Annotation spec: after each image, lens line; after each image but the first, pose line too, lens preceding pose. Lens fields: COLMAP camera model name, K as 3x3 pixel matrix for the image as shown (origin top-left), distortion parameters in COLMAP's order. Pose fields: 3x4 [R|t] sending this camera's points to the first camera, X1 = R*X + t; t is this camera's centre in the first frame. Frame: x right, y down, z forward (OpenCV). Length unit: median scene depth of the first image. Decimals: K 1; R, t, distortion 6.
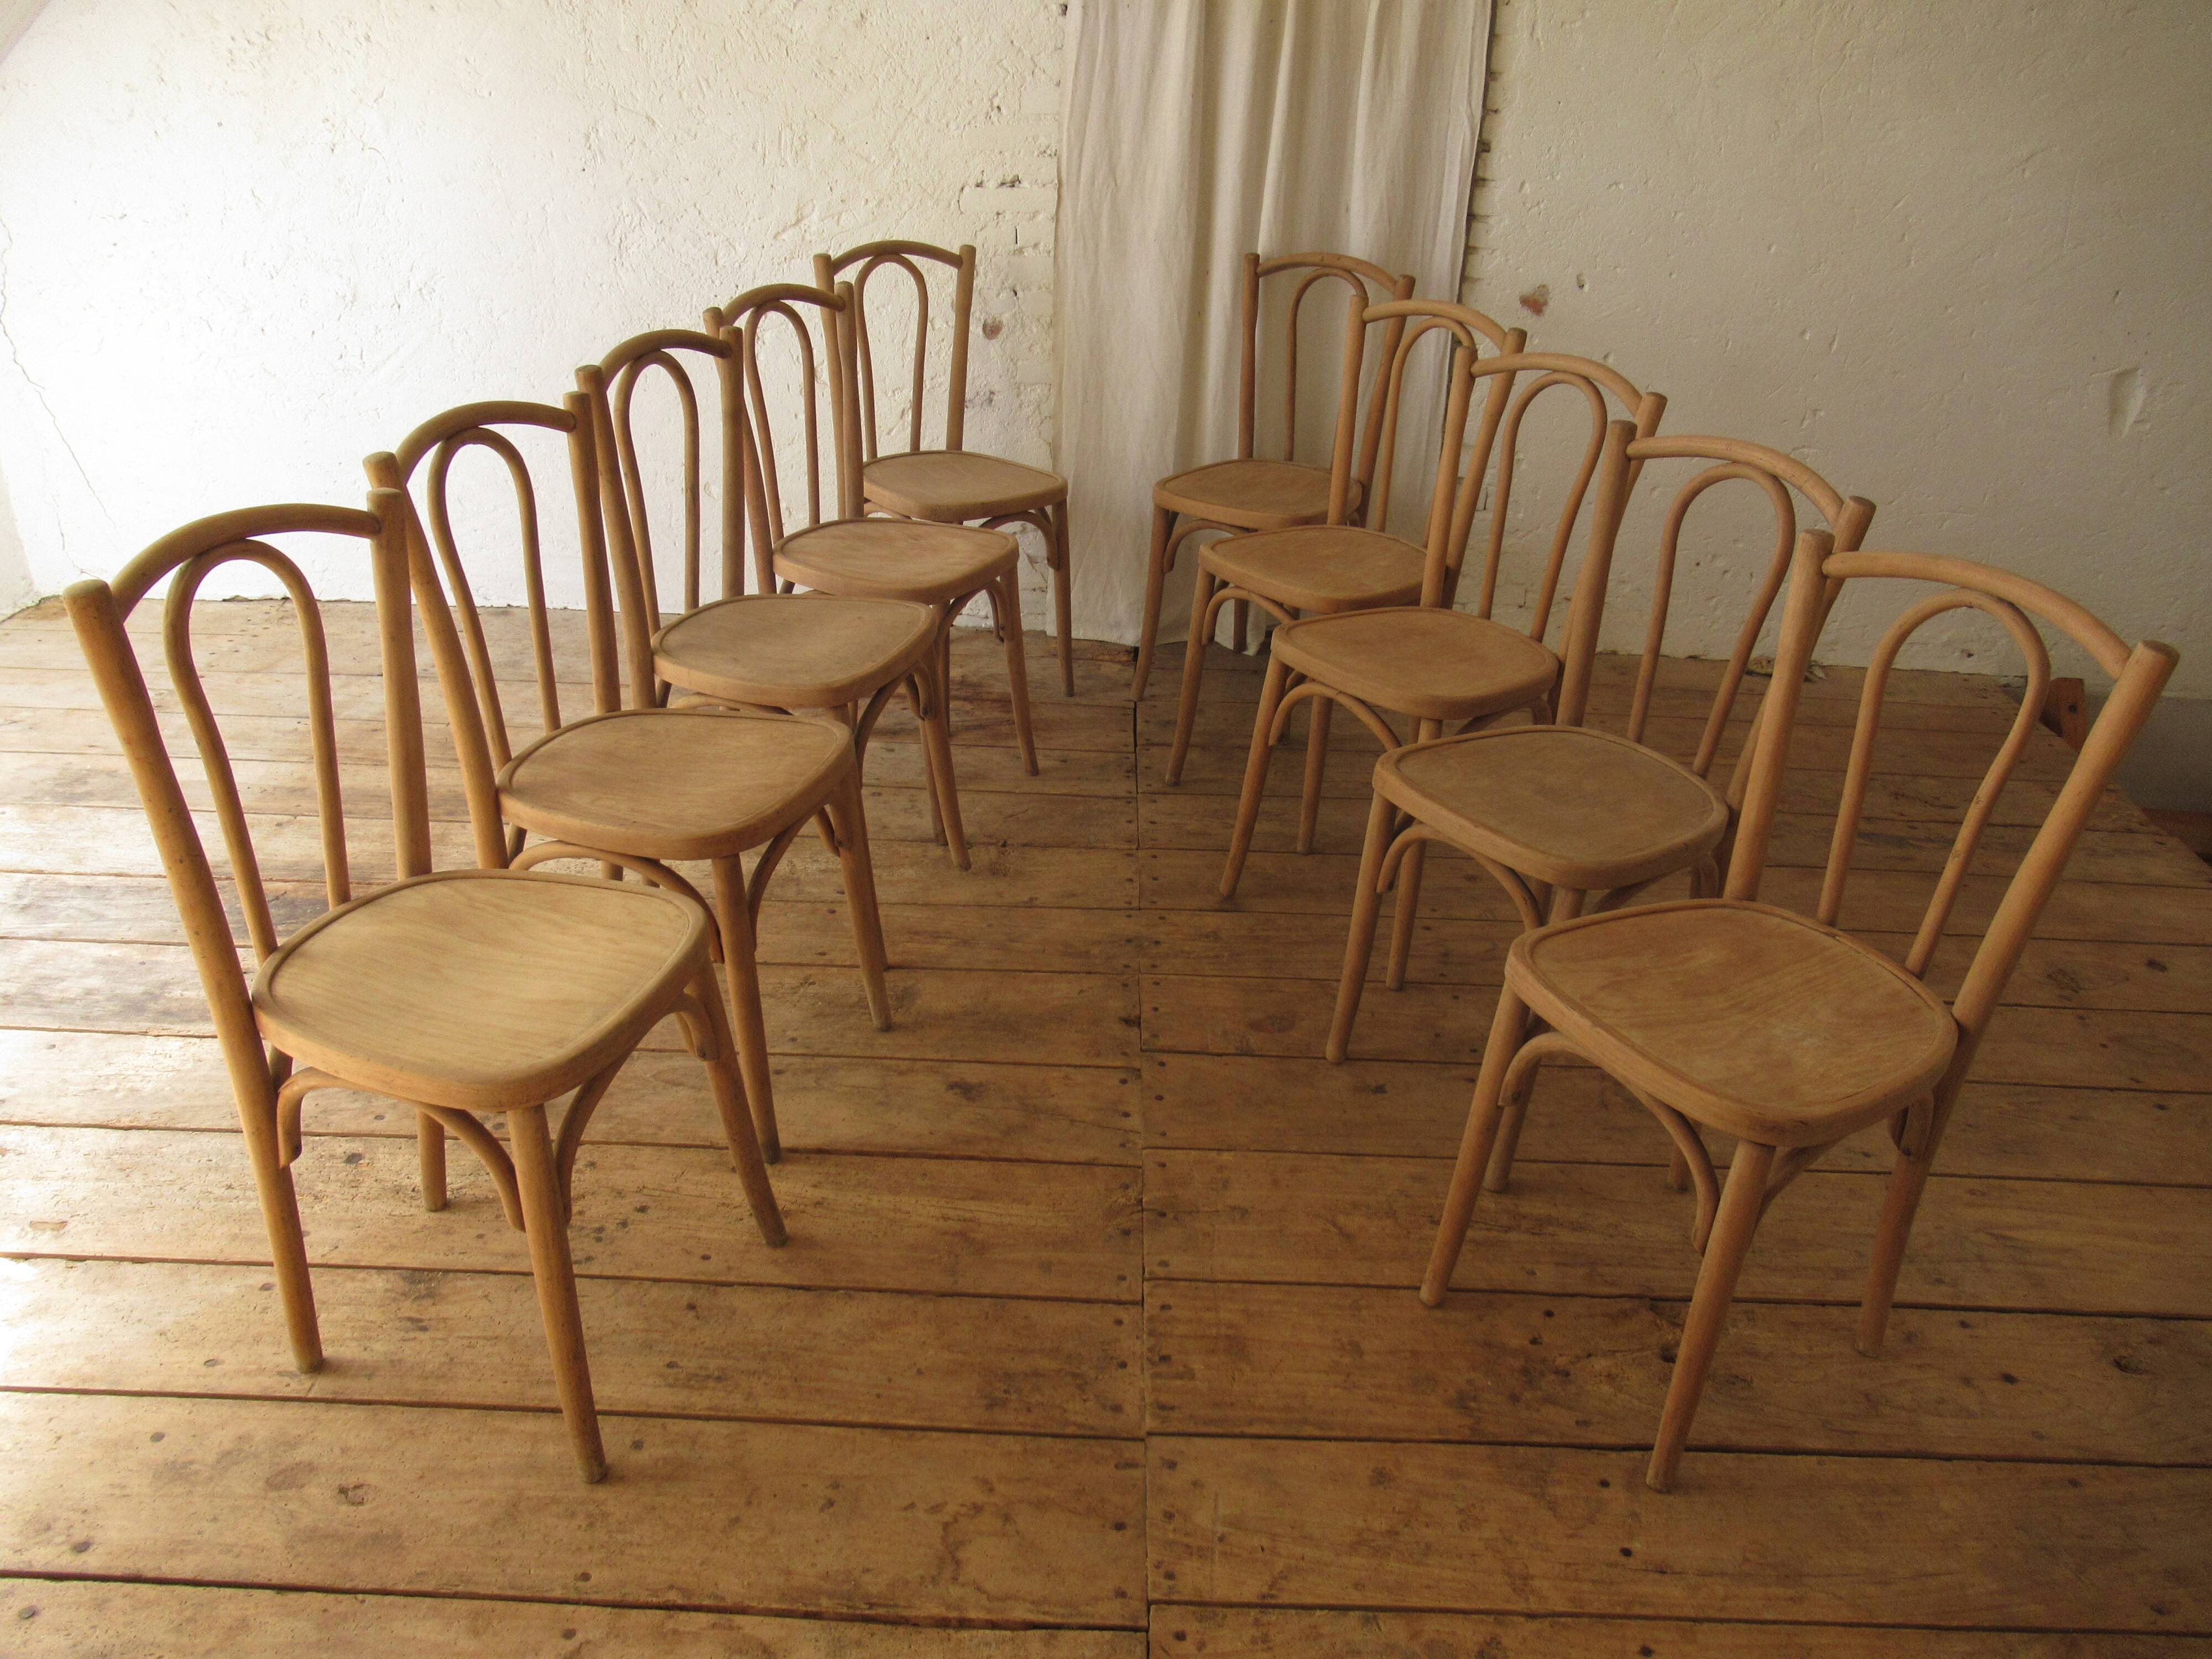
lens RADIAL K [[1656.7, 0, 1094.5], [0, 1656.7, 840.3], [0, 0, 1]] dist [-0.012333, 0.003847]
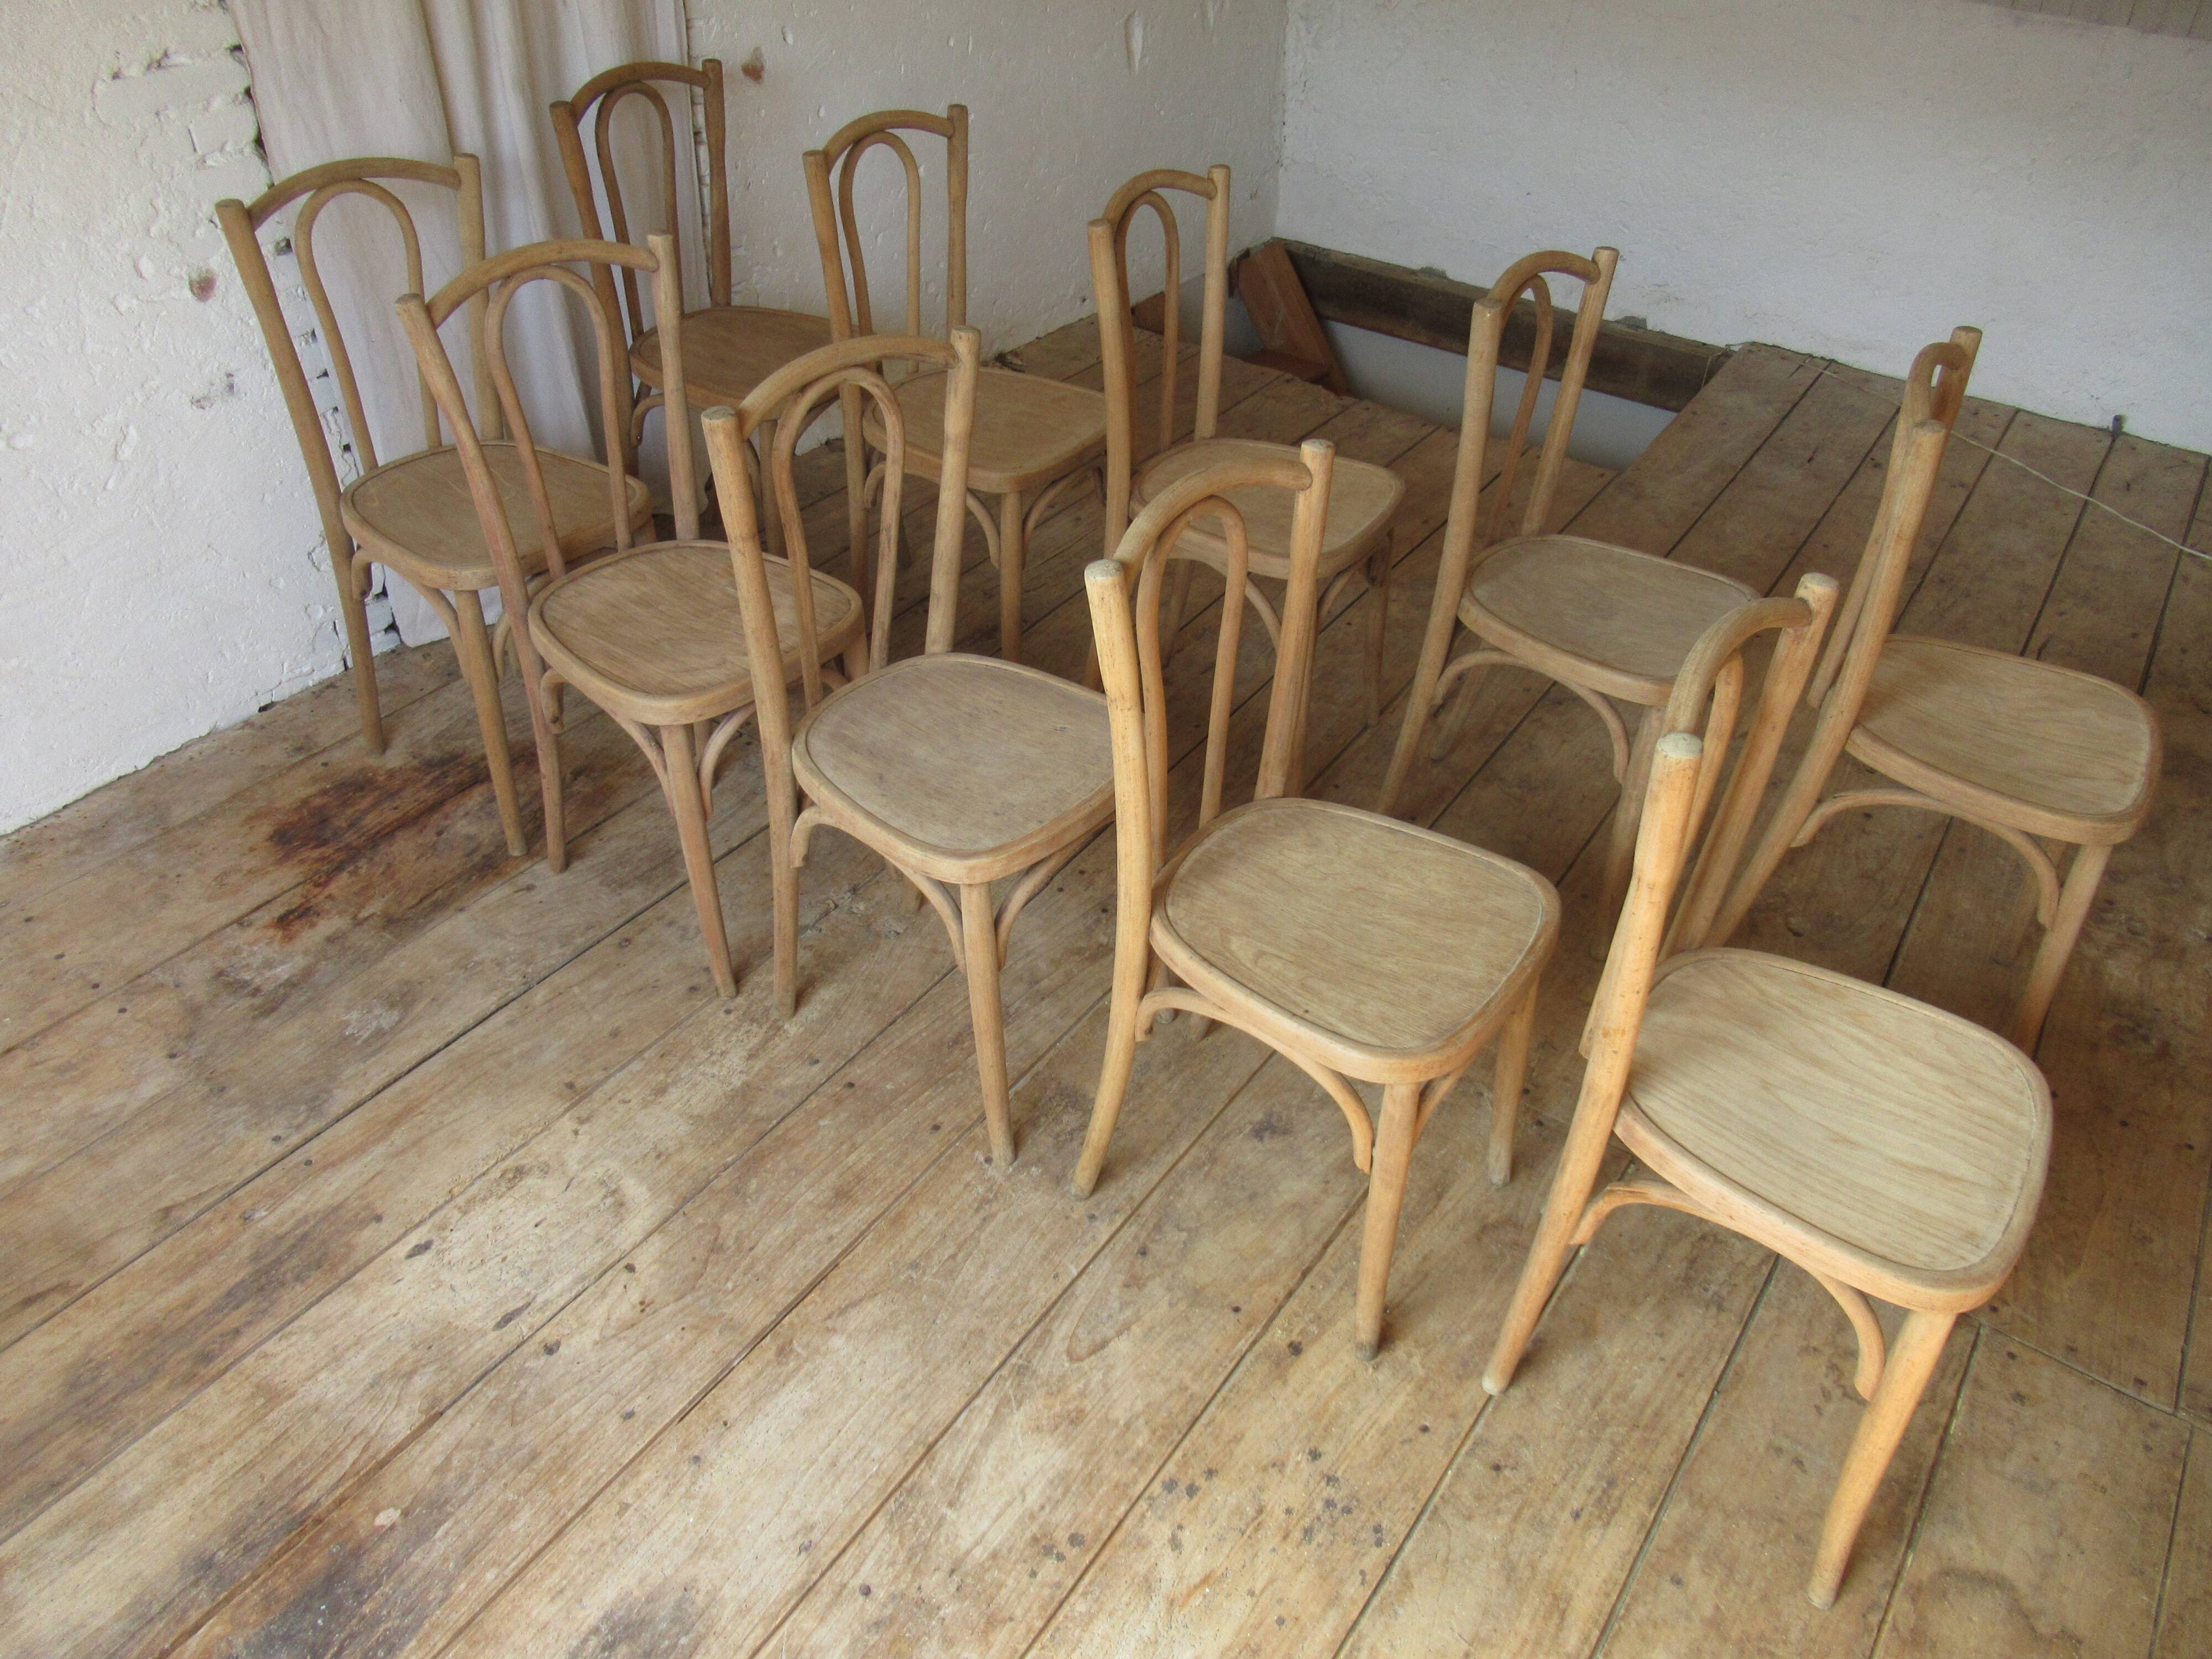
lens RADIAL K [[1656.7, 0, 1112.9], [0, 1656.7, 849.1], [0, 0, 1]] dist [-0.012333, 0.003847]
pose [[0.549595, -0.524098, 0.650589, -0.780023], [0.357547, 0.851382, 0.383808, -0.449027], [-0.755053, 0.021677, 0.655305, 0.536817]]
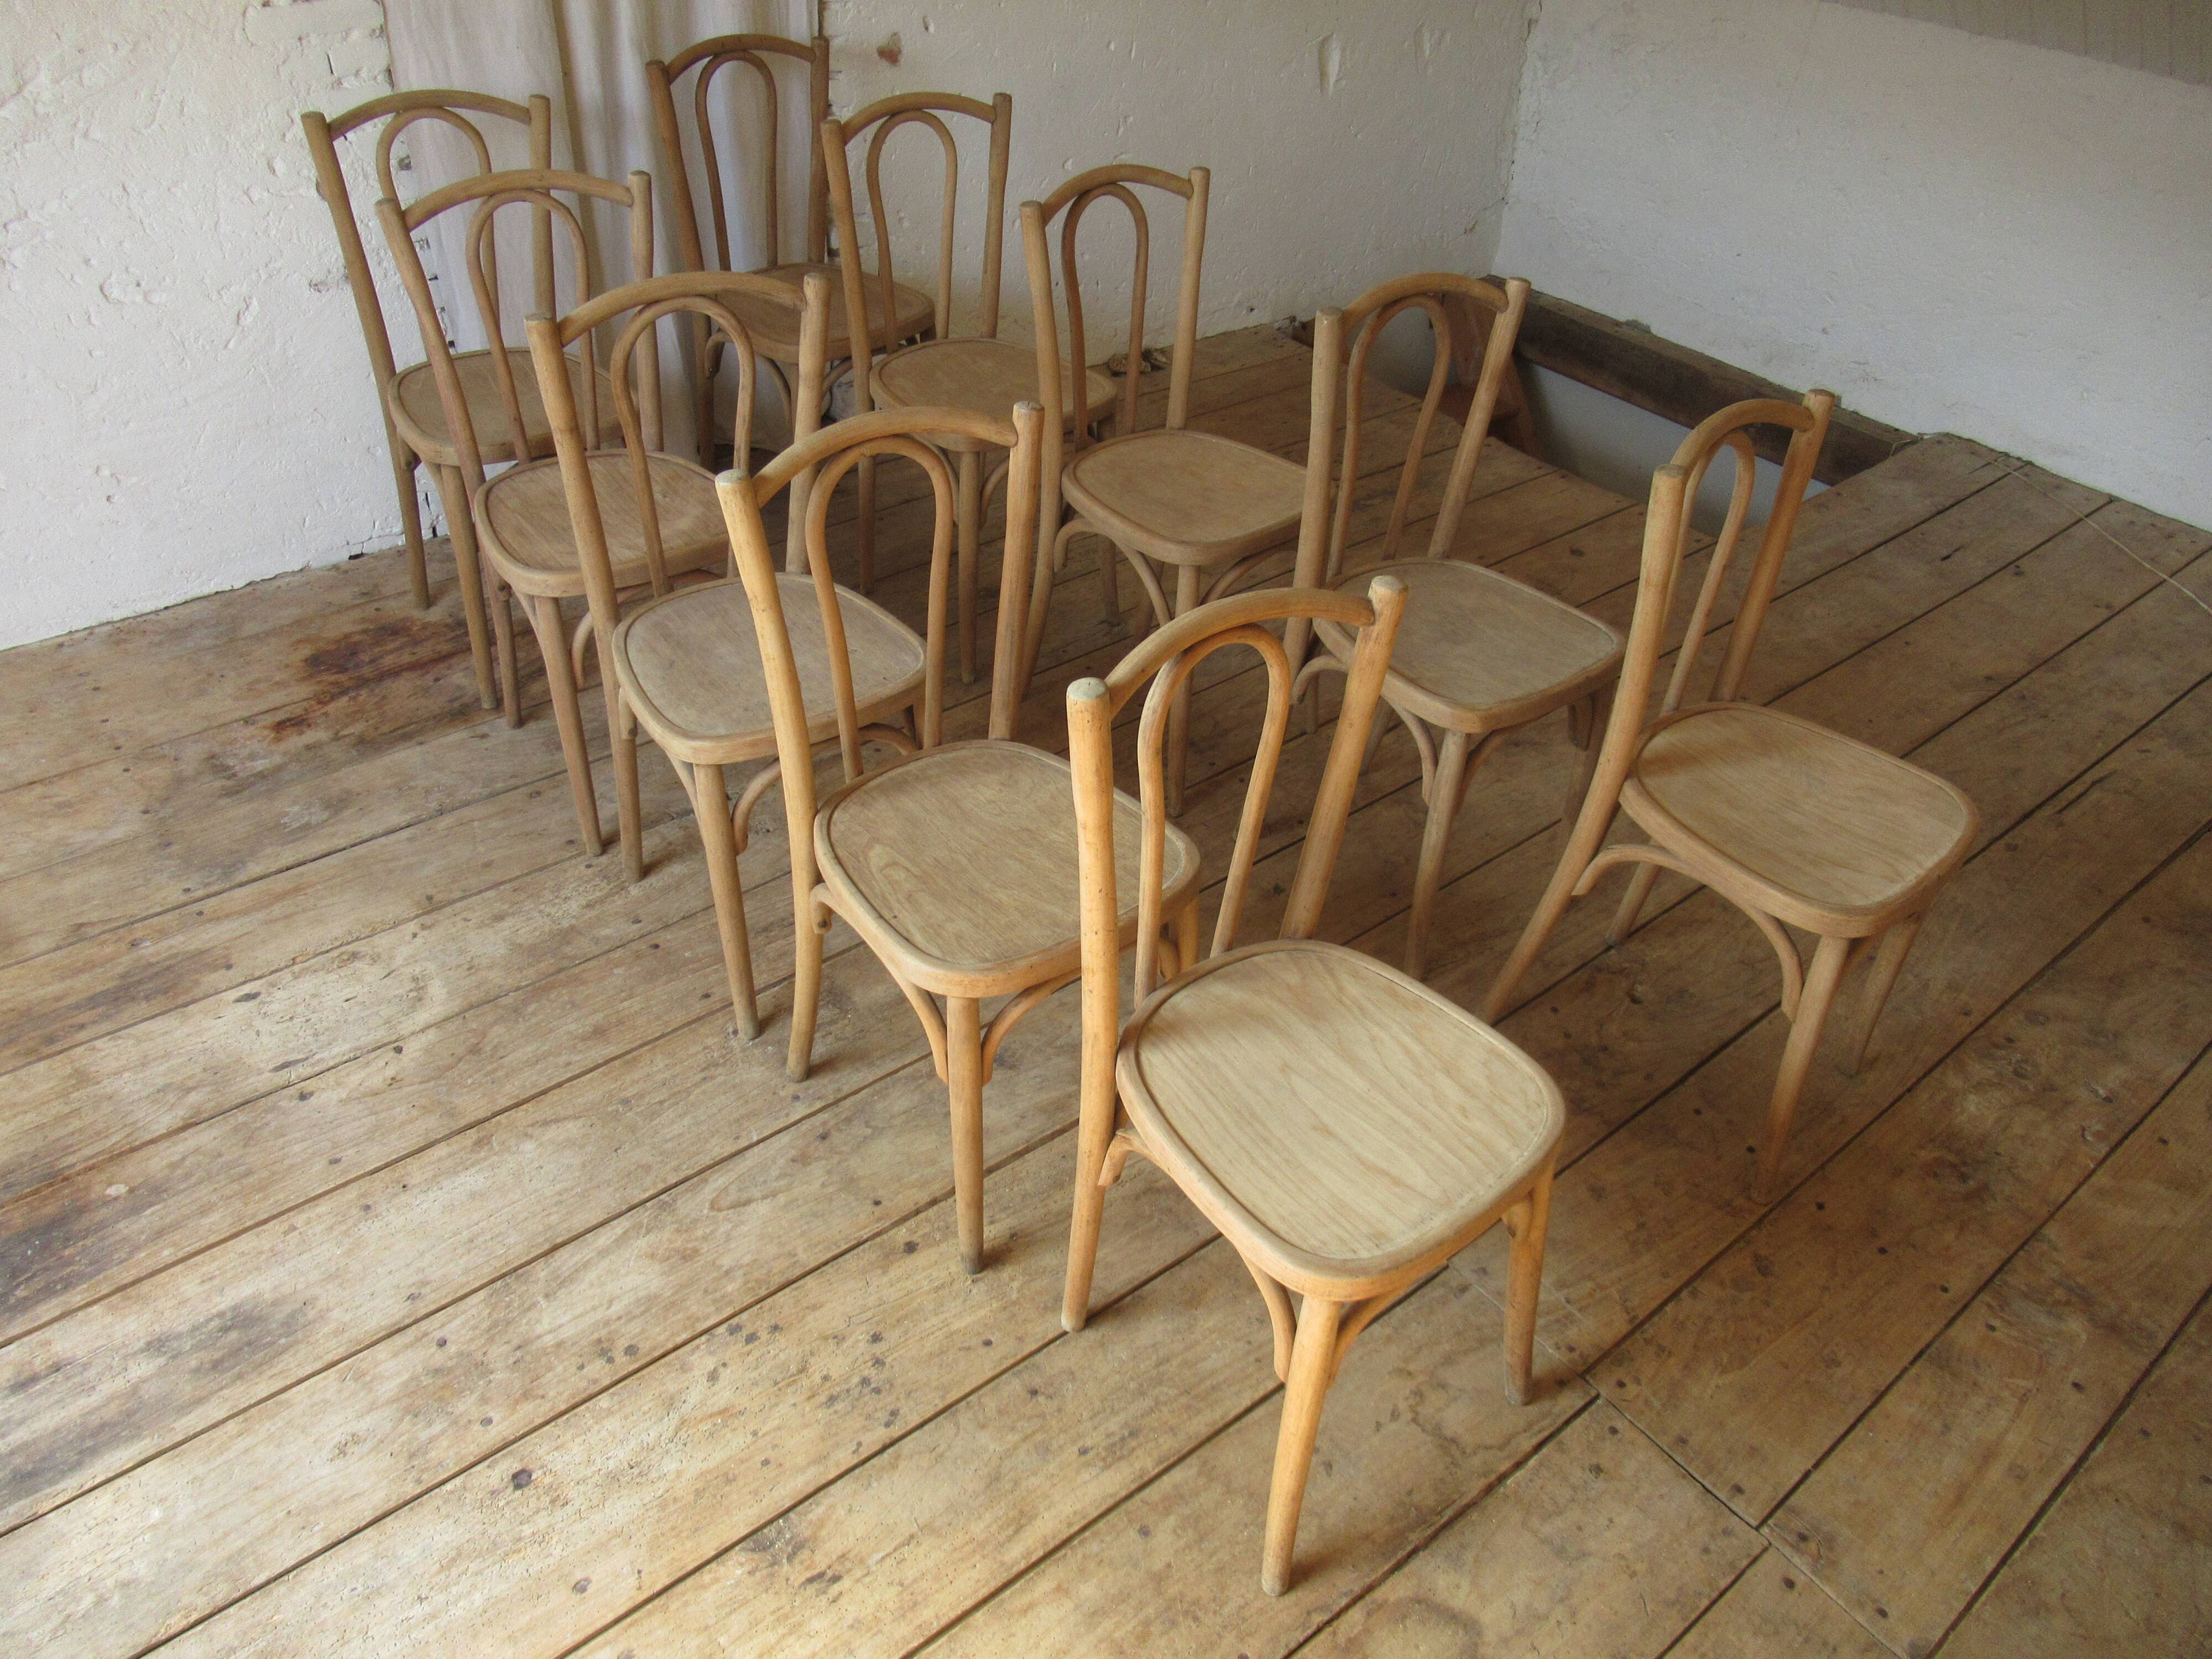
lens RADIAL K [[1656.7, 0, 1108.2], [0, 1656.7, 850.0], [0, 0, 1]] dist [-0.012333, 0.003847]
pose [[0.761697, -0.393848, 0.514491, -0.581745], [0.268975, 0.914601, 0.301923, -0.293943], [-0.589466, -0.091589, 0.802584, 0.213013]]
